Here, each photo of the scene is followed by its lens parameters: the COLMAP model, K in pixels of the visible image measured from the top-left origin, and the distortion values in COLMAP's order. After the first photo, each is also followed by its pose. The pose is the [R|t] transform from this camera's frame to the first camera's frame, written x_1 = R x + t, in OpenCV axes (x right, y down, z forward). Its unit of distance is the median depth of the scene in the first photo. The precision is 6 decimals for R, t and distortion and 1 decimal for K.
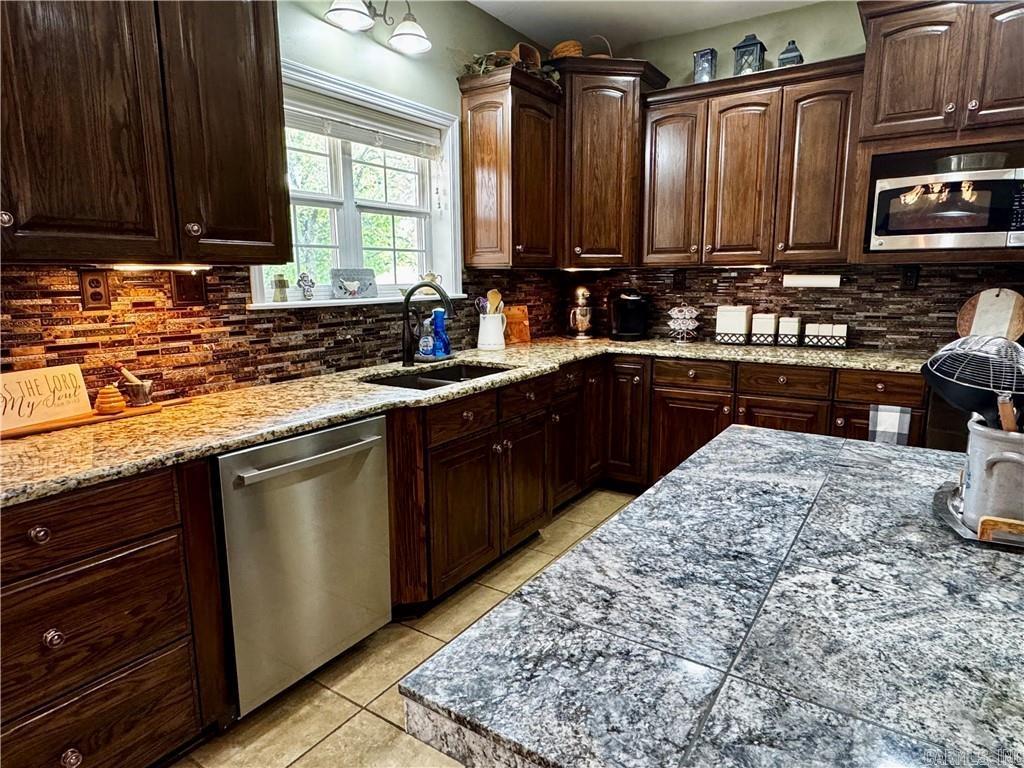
lens RADIAL K [[611.1, 0, 512.0], [0, 611.1, 391.8], [0, 0, 1]] dist [0.002388, -0.000158]
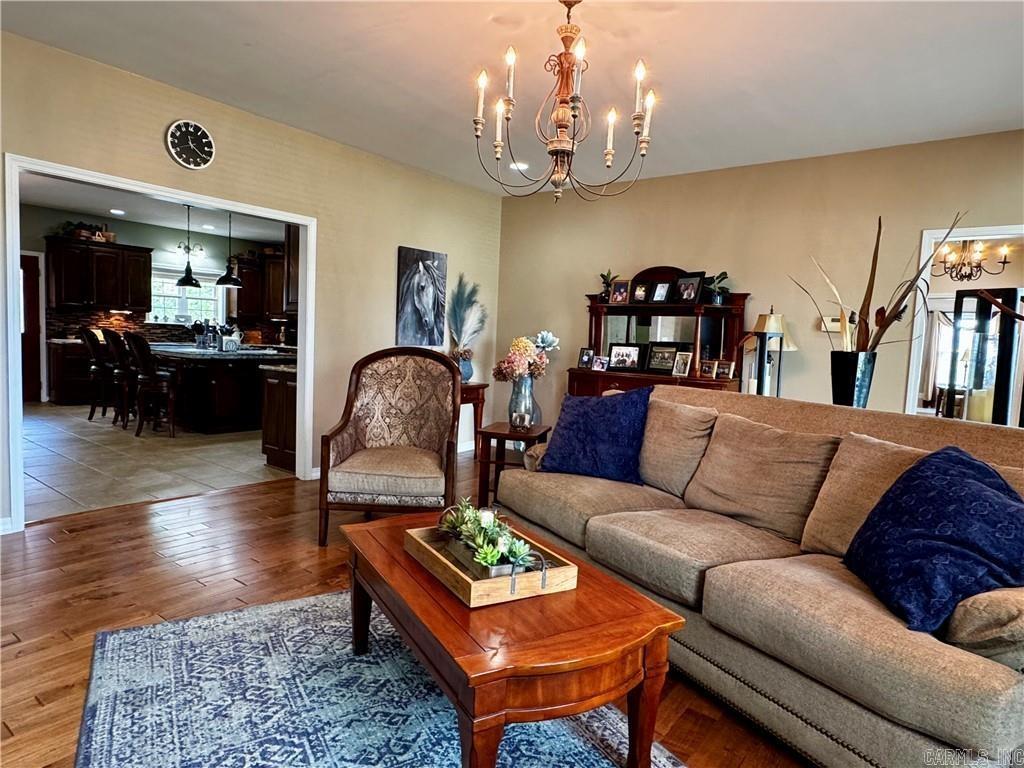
lens RADIAL K [[611.1, 0, 512.5], [0, 611.1, 383.5], [0, 0, 1]] dist [0.002388, -0.000158]
pose [[0.995739, 0.060201, -0.069856, 1.774023], [-0.067525, 0.991886, -0.107714, 0.413288], [0.062805, 0.111972, 0.991725, -2.180758]]
